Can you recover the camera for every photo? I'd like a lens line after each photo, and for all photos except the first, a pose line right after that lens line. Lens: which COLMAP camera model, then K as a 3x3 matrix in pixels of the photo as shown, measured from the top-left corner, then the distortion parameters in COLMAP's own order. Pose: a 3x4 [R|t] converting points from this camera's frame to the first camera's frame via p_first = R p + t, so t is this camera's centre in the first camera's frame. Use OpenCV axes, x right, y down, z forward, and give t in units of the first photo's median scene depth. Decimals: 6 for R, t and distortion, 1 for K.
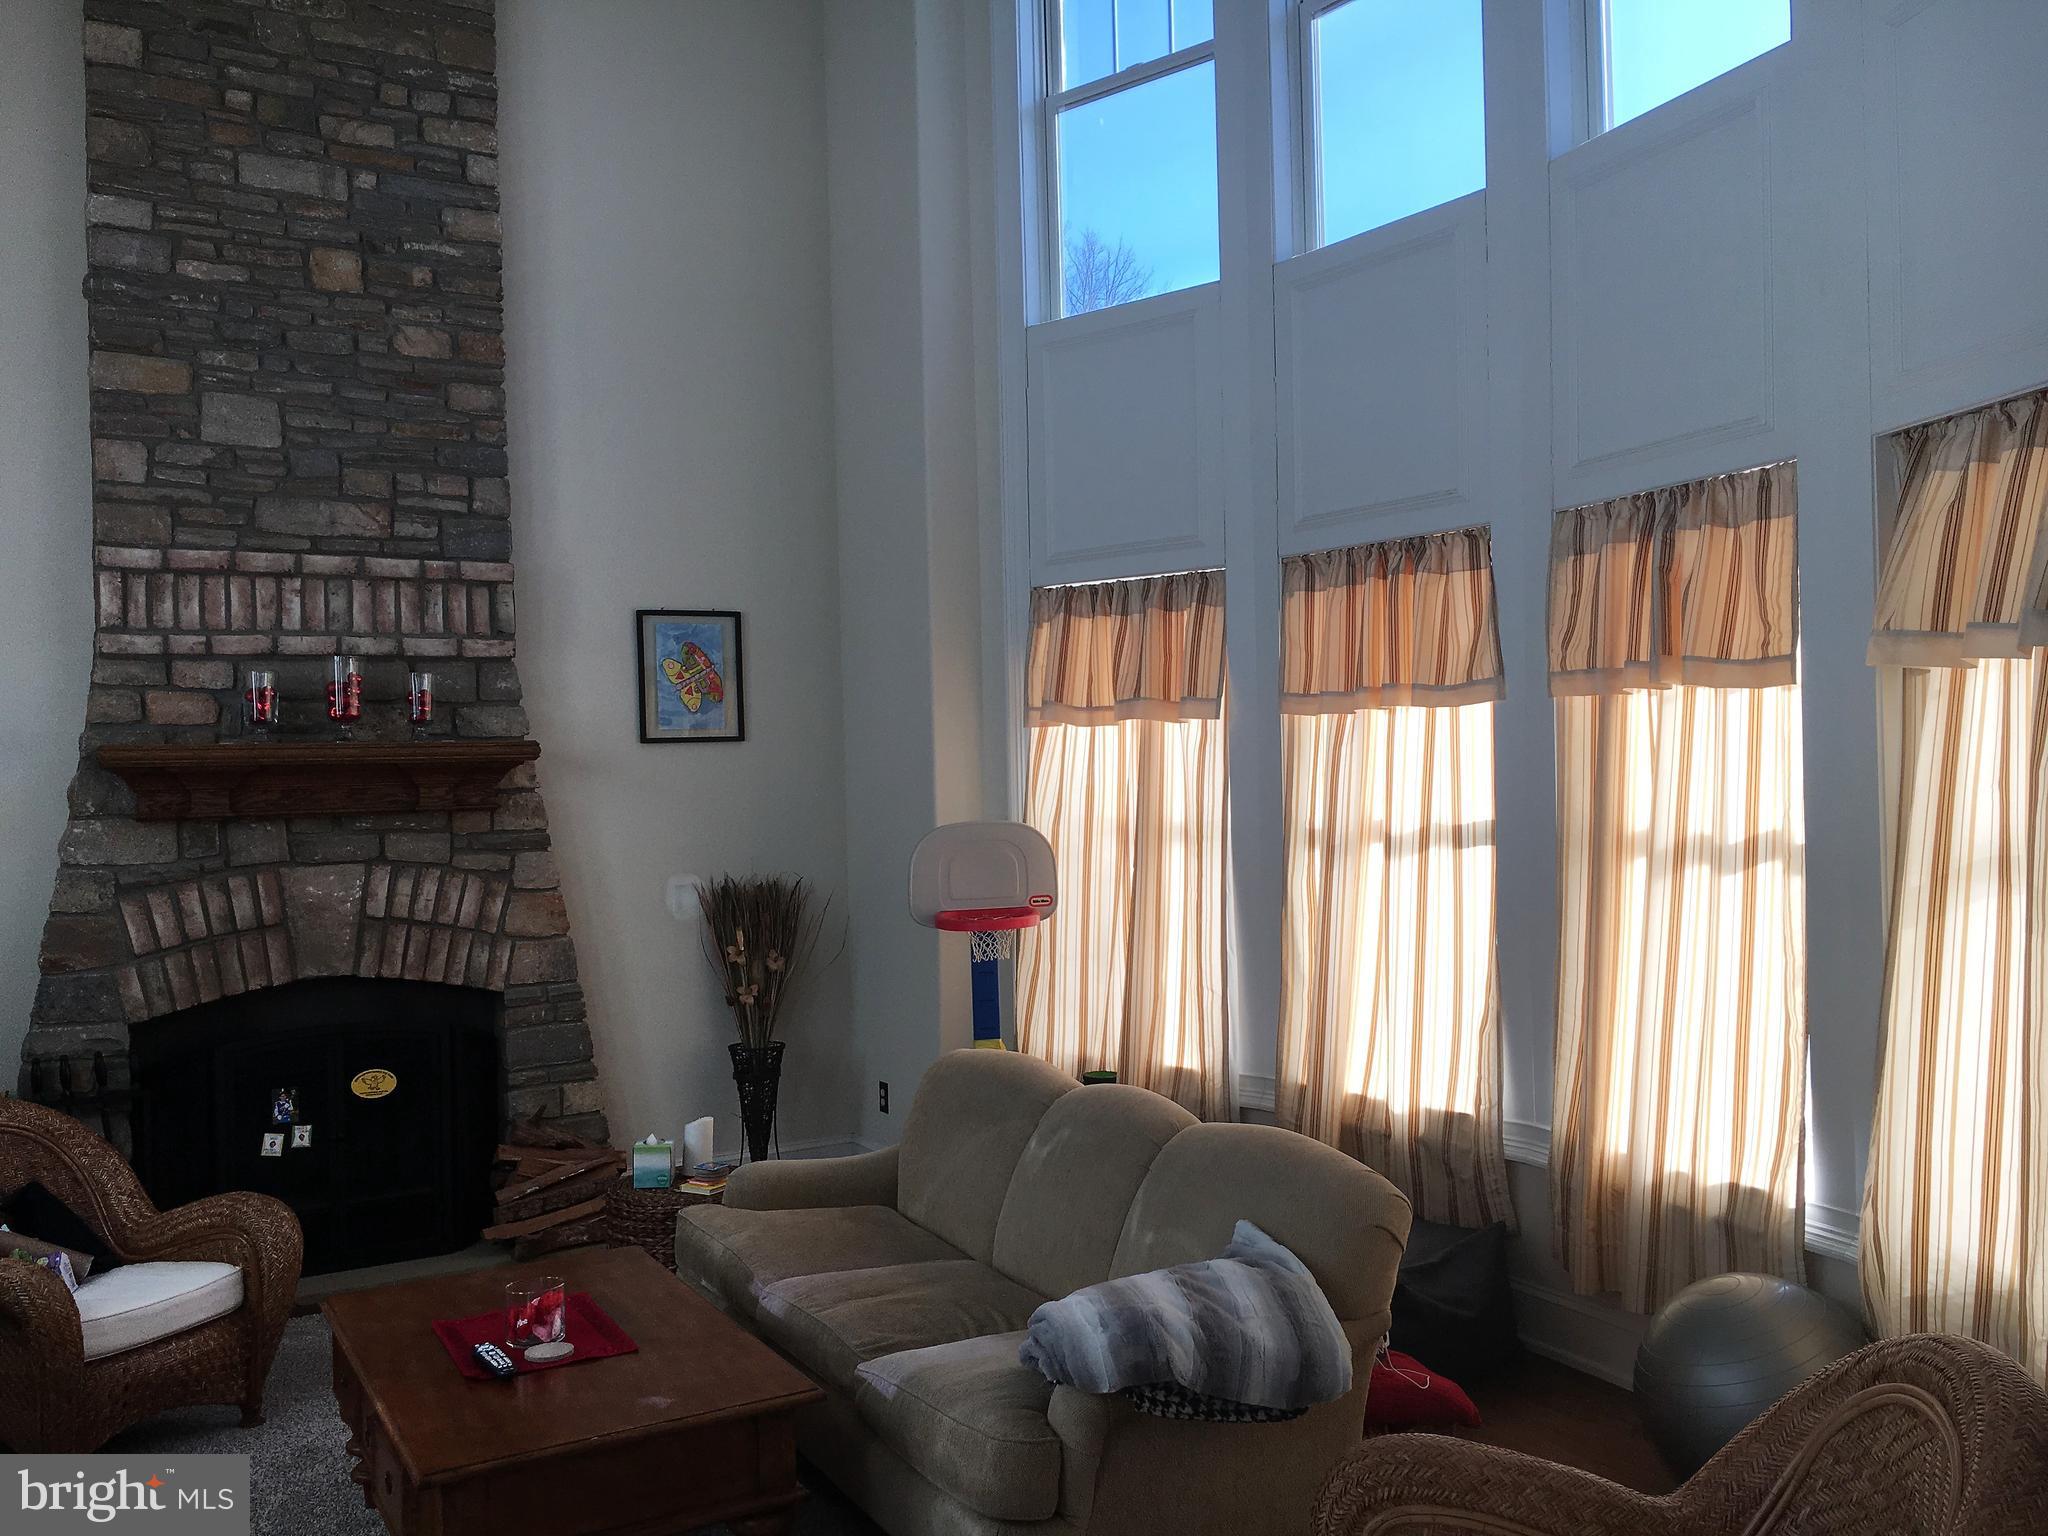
lens RADIAL K [[1735.6, 0, 1019.8], [0, 1735.6, 767.2], [0, 0, 1]] dist [0.084400, -0.120479]
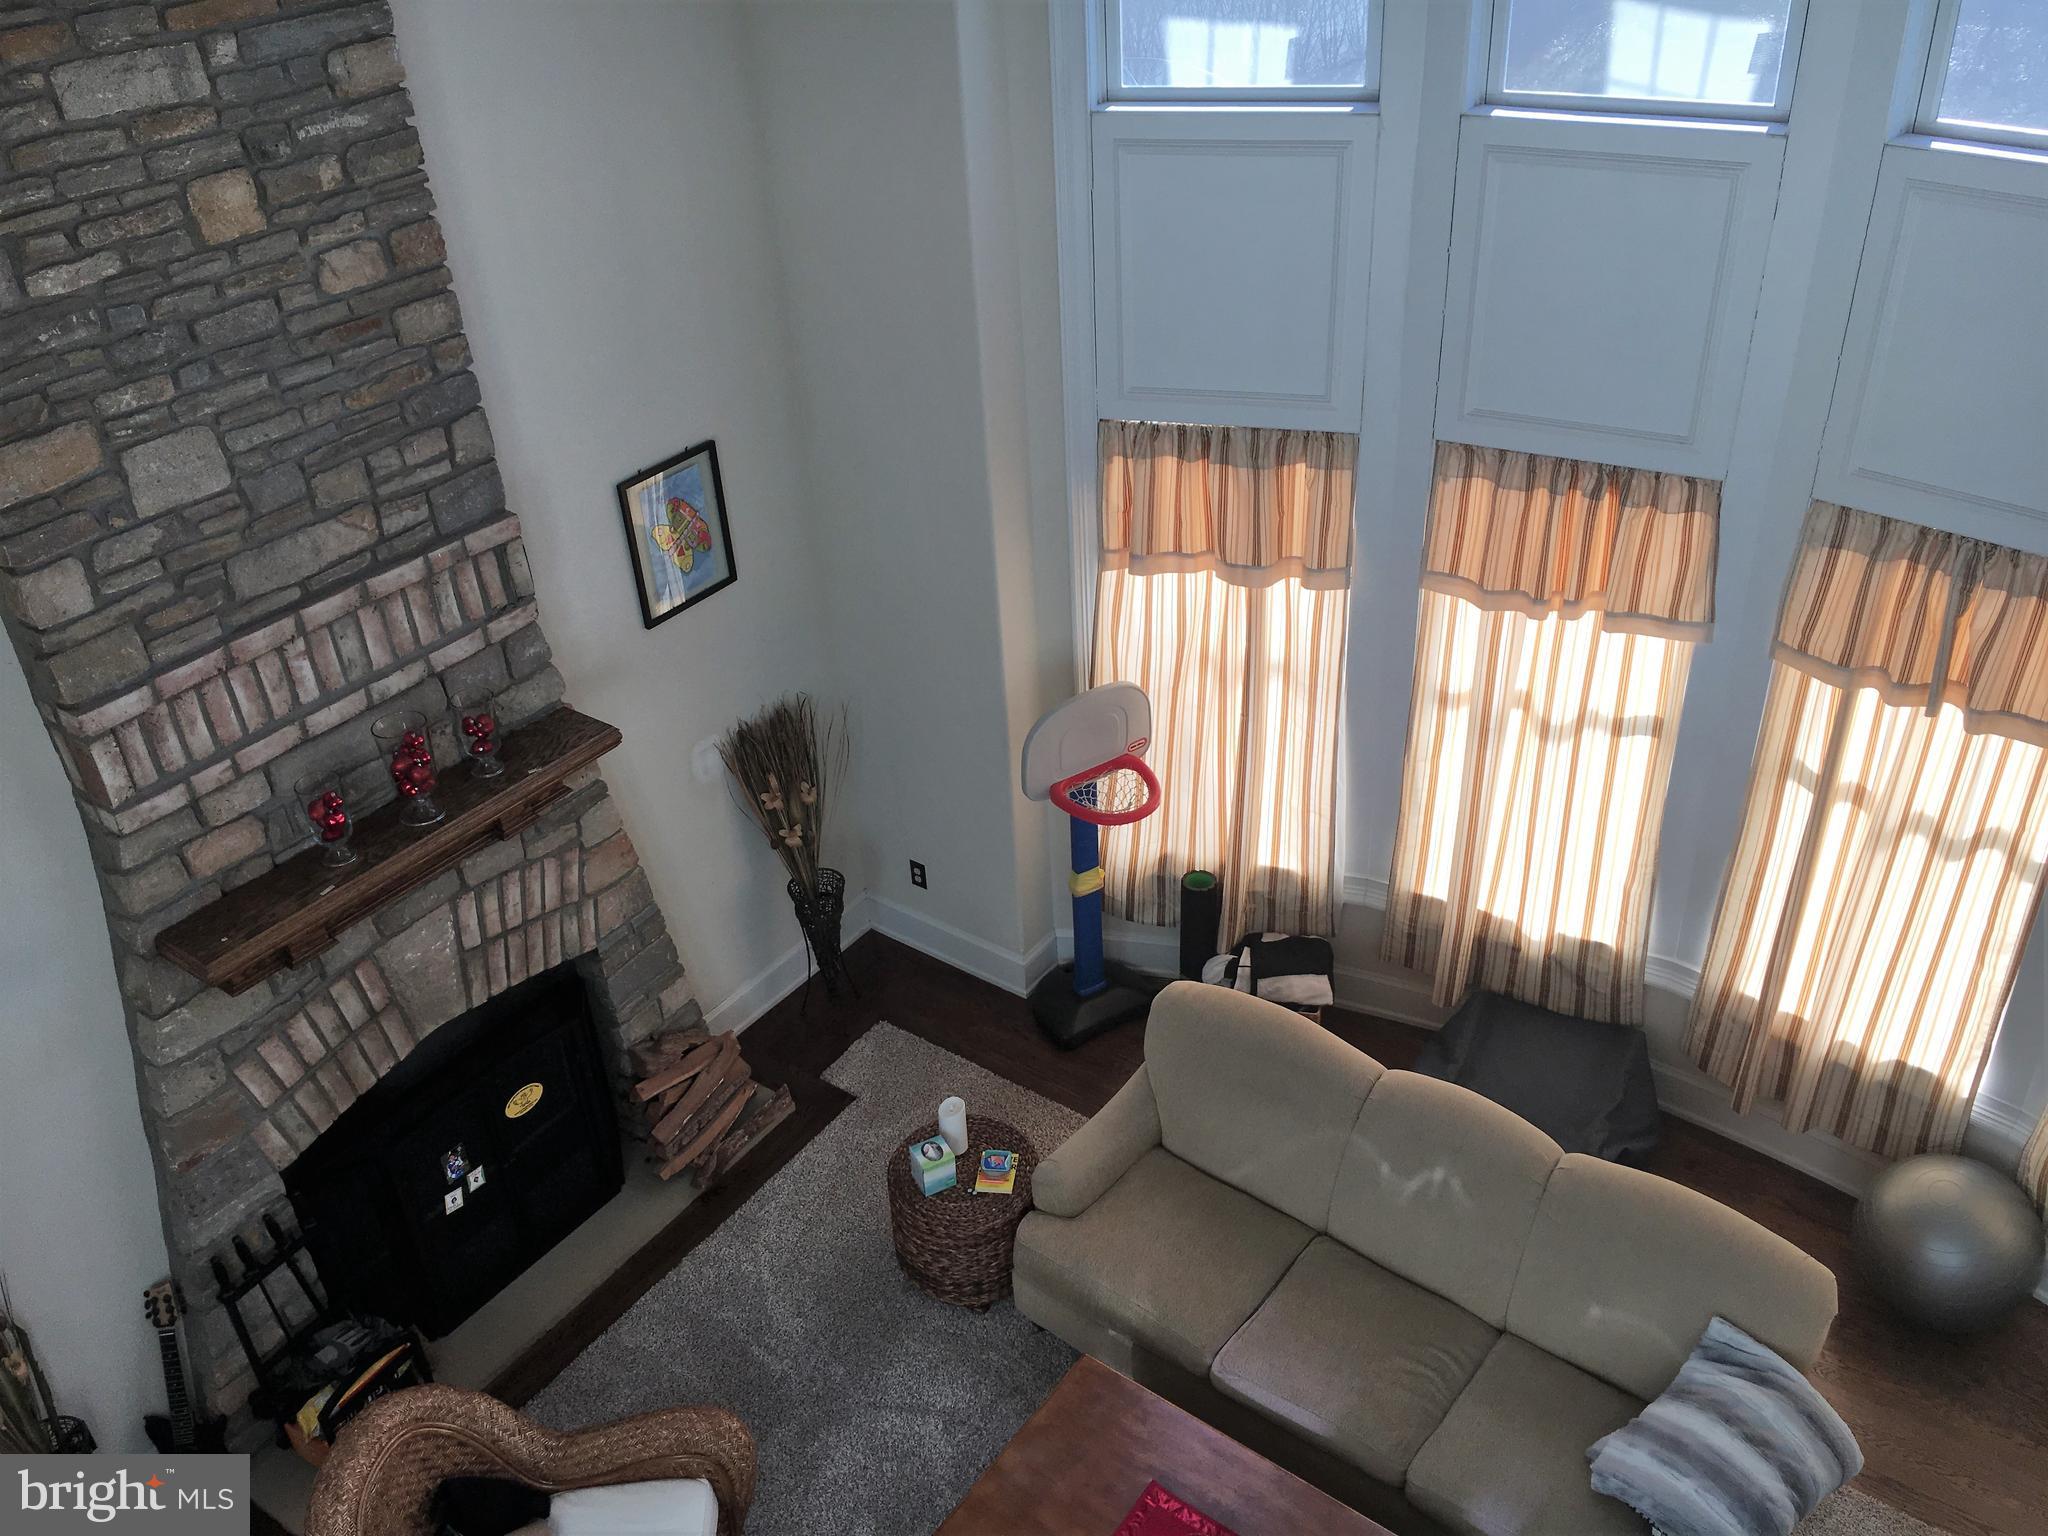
lens RADIAL K [[1735.6, 0, 1007.8], [0, 1735.6, 756.2], [0, 0, 1]] dist [0.084400, -0.120479]
pose [[0.914881, -0.239638, 0.324910, -0.394040], [0.032303, 0.845652, 0.532756, -0.466364], [-0.402429, -0.476913, 0.781412, 0.257218]]
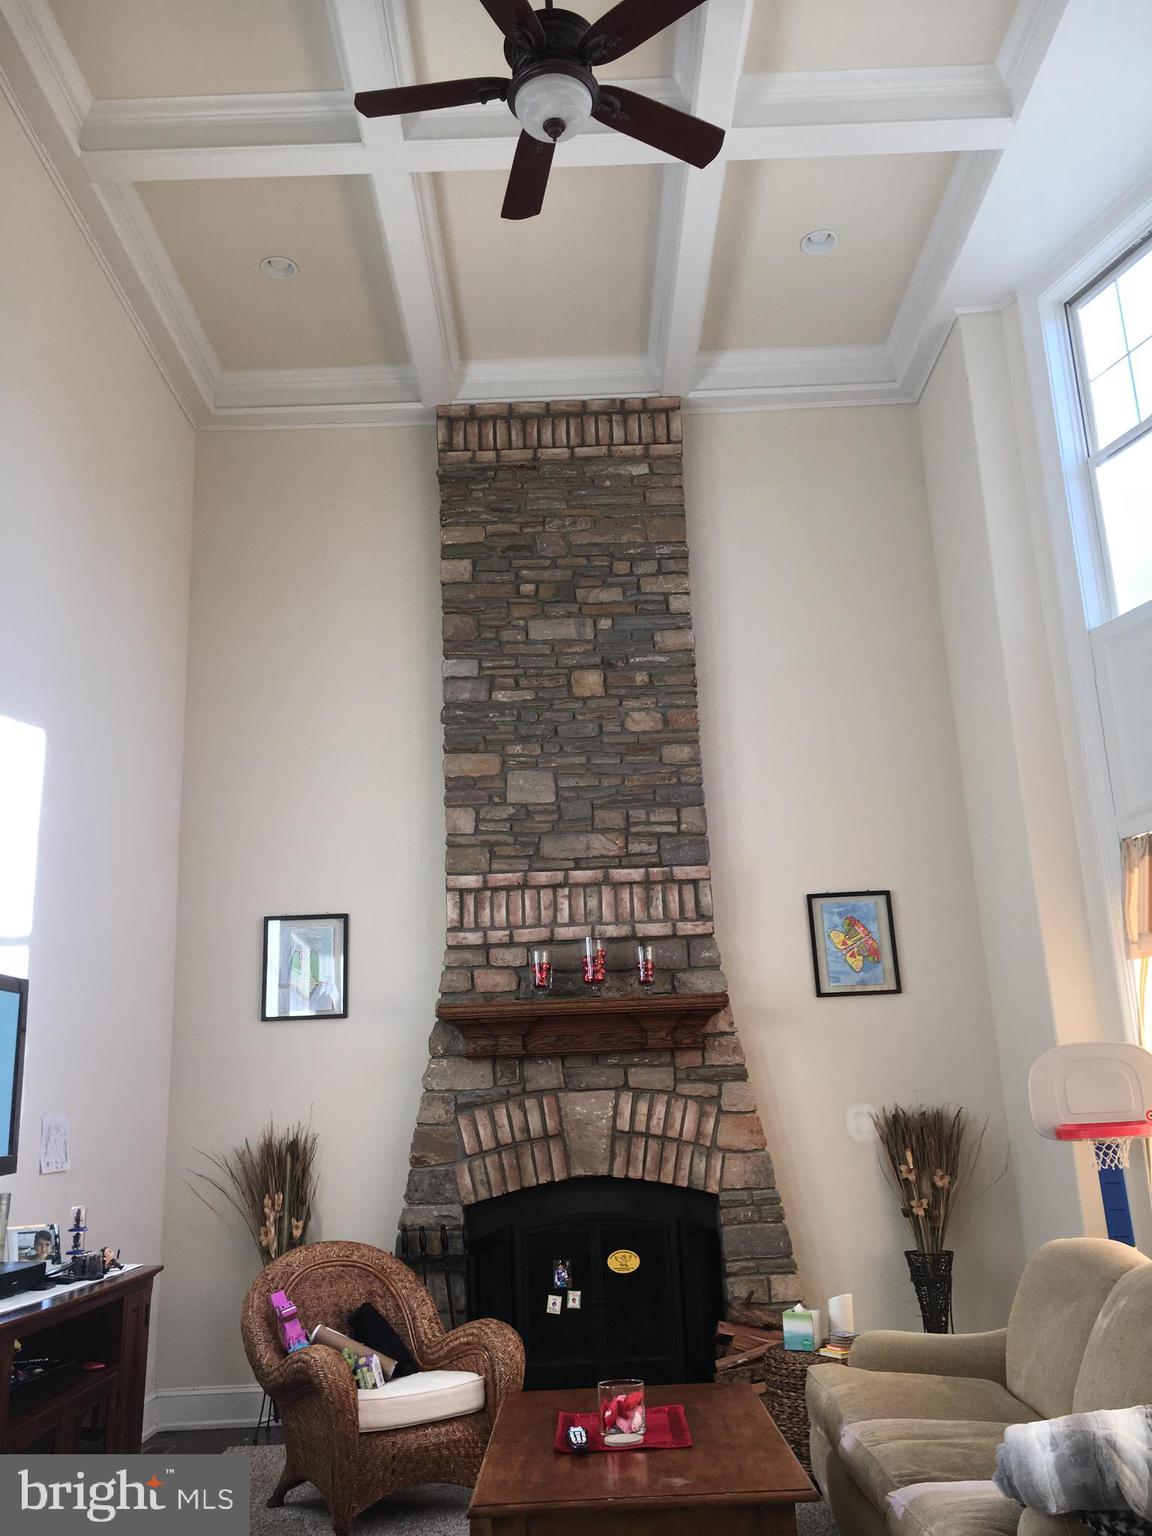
lens RADIAL K [[1301.7, 0, 574.2], [0, 1301.7, 770.5], [0, 0, 1]] dist [0.084400, -0.120479]
pose [[0.869029, -0.140308, -0.474450, 0.122183], [0.021787, 0.968869, -0.246614, 0.065850], [0.494282, 0.203978, 0.845032, 0.070197]]
